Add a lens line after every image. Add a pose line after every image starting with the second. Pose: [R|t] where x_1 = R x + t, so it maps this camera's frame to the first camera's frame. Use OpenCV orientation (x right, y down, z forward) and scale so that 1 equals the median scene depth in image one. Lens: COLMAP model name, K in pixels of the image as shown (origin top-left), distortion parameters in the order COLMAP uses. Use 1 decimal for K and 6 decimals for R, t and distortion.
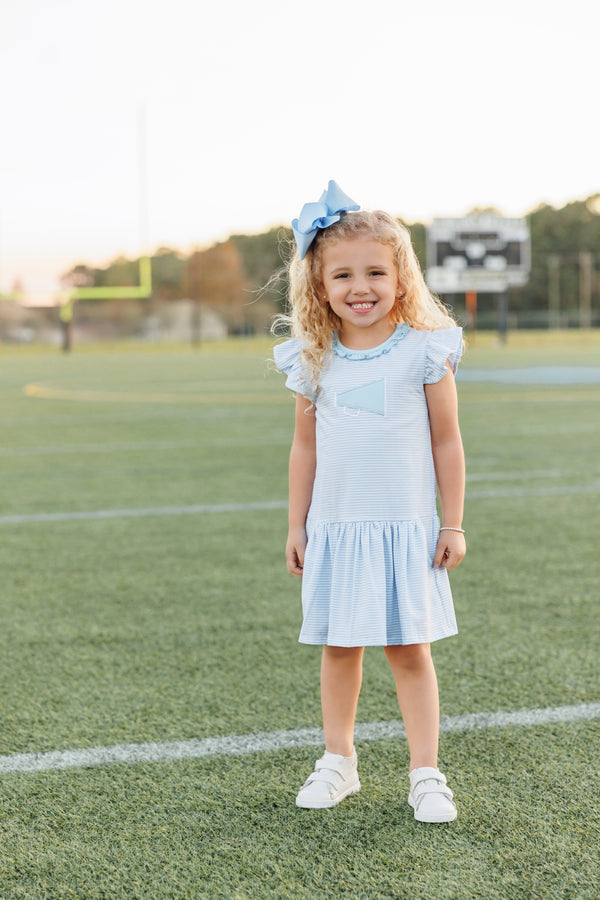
lens RADIAL K [[1332.8, 0, 265.6], [0, 1332.8, 451.2], [0, 0, 1]] dist [0.003602, 0.008357]
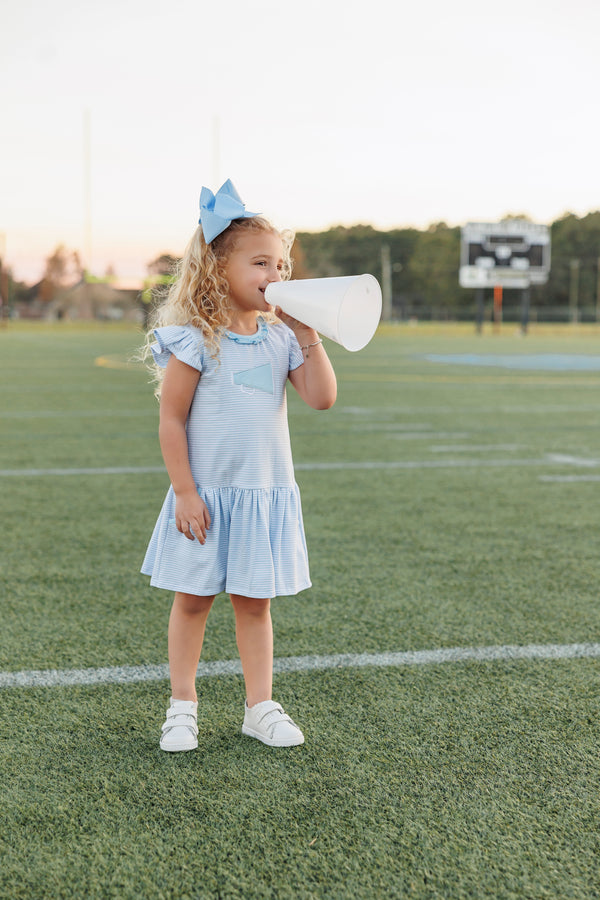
lens RADIAL K [[1144.3, 0, 316.2], [0, 1144.3, 451.8], [0, 0, 1]] dist [0.000617, 0.015420]
pose [[0.999391, 0.031355, -0.015294, 0.123799], [-0.030916, 0.999126, 0.028142, -0.004569], [0.016163, -0.027652, 0.999487, 0.013572]]
